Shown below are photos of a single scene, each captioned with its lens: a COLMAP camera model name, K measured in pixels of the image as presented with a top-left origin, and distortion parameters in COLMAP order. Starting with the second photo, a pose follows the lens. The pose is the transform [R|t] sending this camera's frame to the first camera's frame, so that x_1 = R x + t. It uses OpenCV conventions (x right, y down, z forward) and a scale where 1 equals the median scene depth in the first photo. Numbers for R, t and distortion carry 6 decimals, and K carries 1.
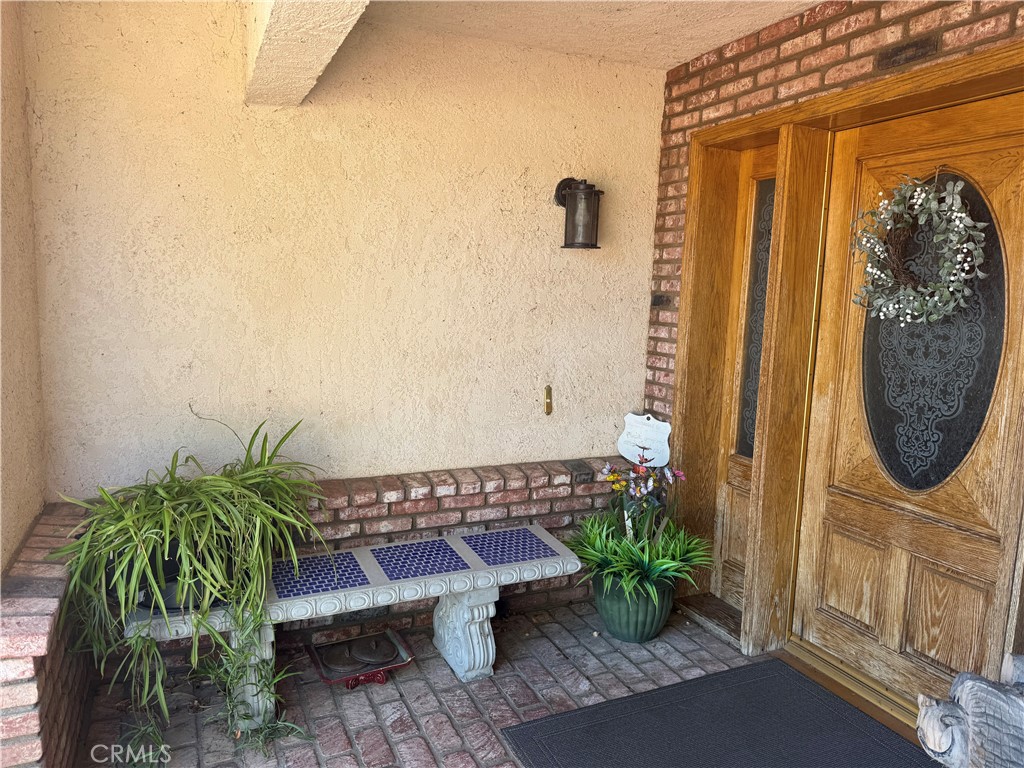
lens RADIAL K [[726.7, 0, 506.3], [0, 726.7, 387.1], [0, 0, 1]] dist [0.076664, -0.074612]
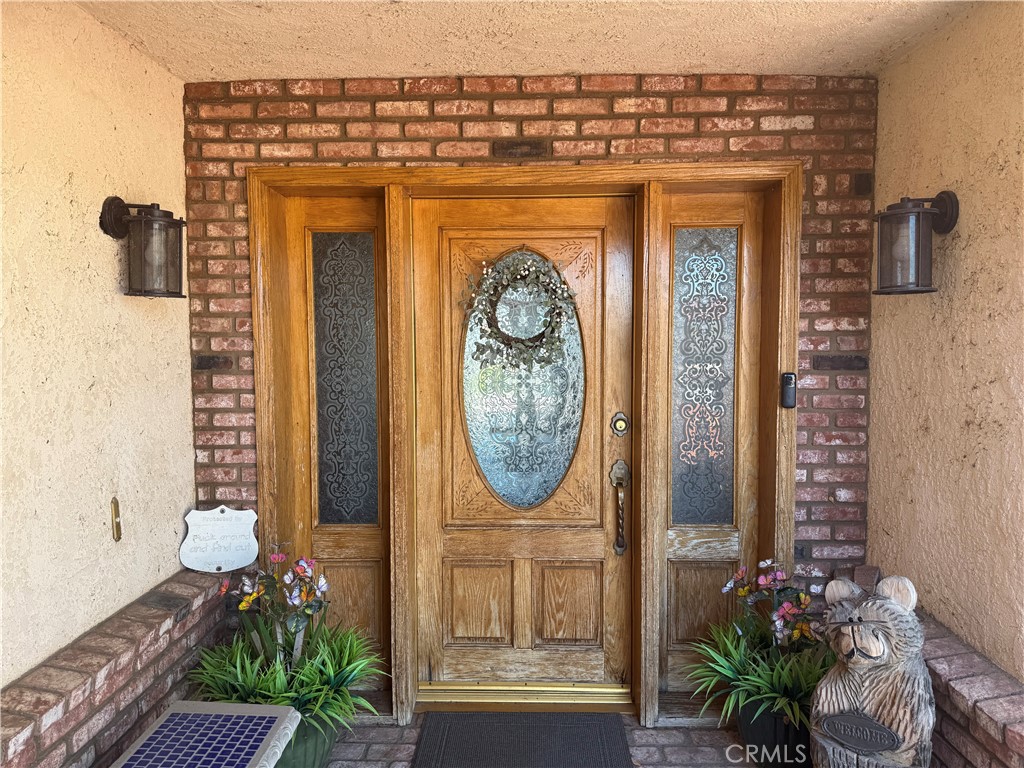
lens RADIAL K [[714.0, 0, 495.1], [0, 714.0, 390.6], [0, 0, 1]] dist [0.036535, -0.075105]
pose [[0.426325, -0.091483, 0.899932, -0.408785], [0.139720, 0.989593, 0.034408, -0.079502], [-0.893714, 0.111070, 0.434671, 0.421465]]
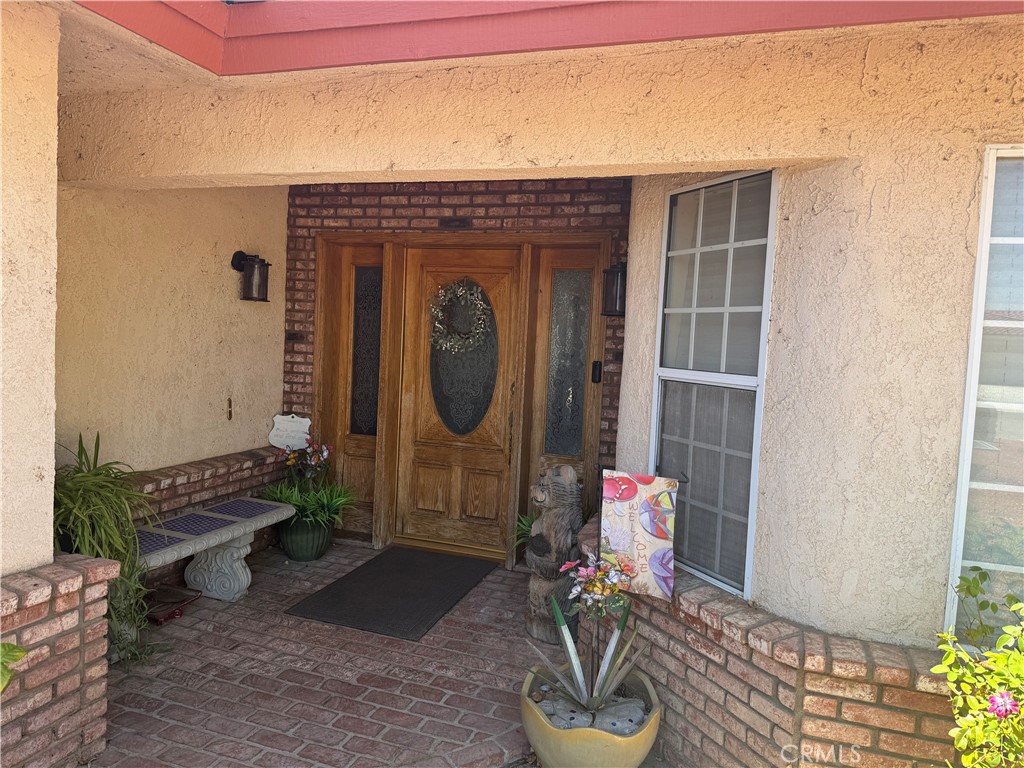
lens RADIAL K [[726.7, 0, 506.3], [0, 726.7, 387.1], [0, 0, 1]] dist [0.076664, -0.074612]
pose [[0.677071, -0.047464, 0.734385, -0.654637], [0.070630, 0.997502, -0.000647, 0.015857], [-0.732520, 0.052308, 0.678733, -0.349618]]
